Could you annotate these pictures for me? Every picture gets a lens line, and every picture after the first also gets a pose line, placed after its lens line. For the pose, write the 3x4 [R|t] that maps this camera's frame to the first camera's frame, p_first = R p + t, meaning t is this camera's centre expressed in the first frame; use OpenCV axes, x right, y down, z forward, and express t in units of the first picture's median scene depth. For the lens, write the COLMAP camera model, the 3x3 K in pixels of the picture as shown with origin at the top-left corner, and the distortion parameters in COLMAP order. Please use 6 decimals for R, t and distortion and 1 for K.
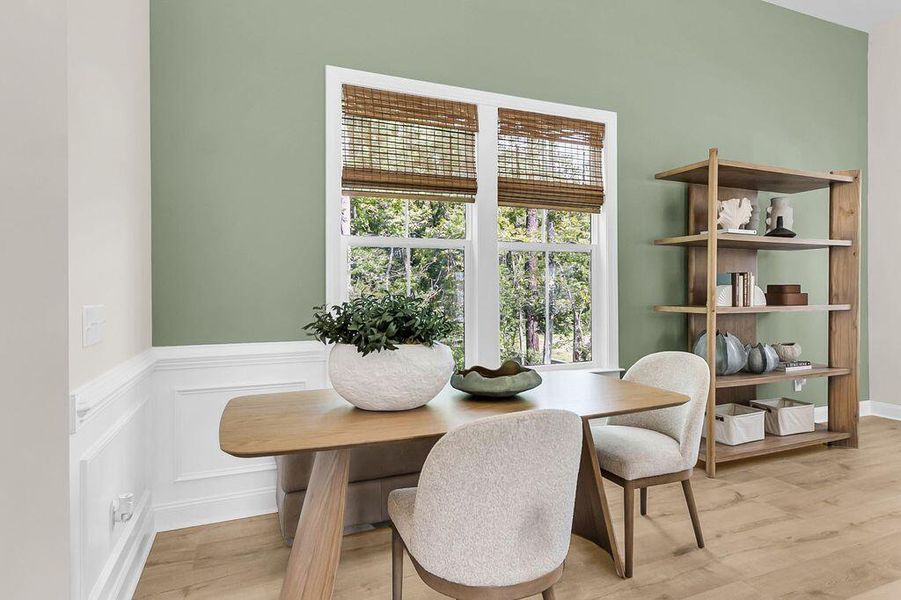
lens RADIAL K [[486.0, 0, 448.4], [0, 486.0, 300.5], [0, 0, 1]] dist [0.001445, 0.001096]
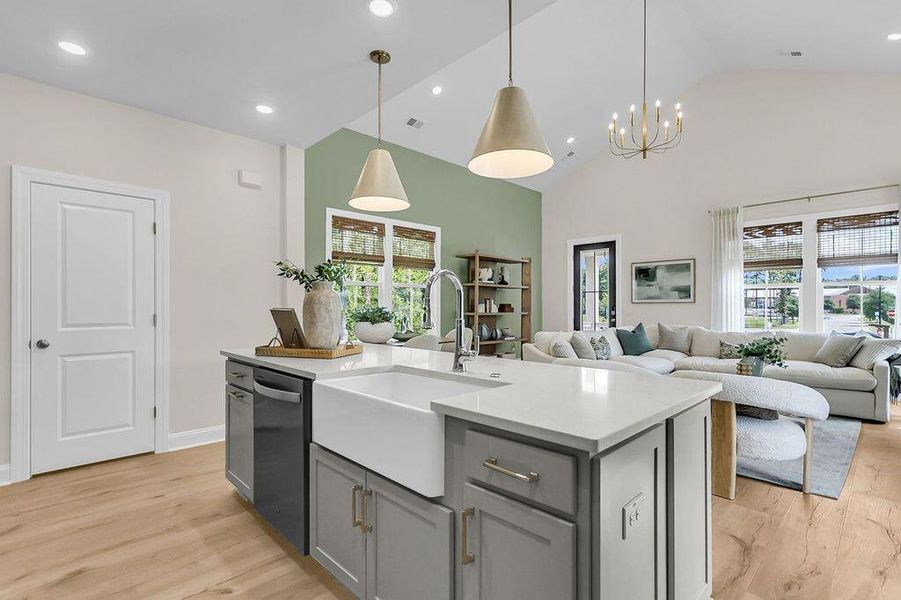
lens RADIAL K [[429.8, 0, 449.9], [0, 429.8, 304.6], [0, 0, 1]] dist [0.002043, 0.000050]
pose [[0.923406, 0.011131, 0.383664, -0.393498], [-0.003527, 0.999783, -0.020516, 0.017295], [-0.383809, 0.017592, 0.923245, -0.898817]]
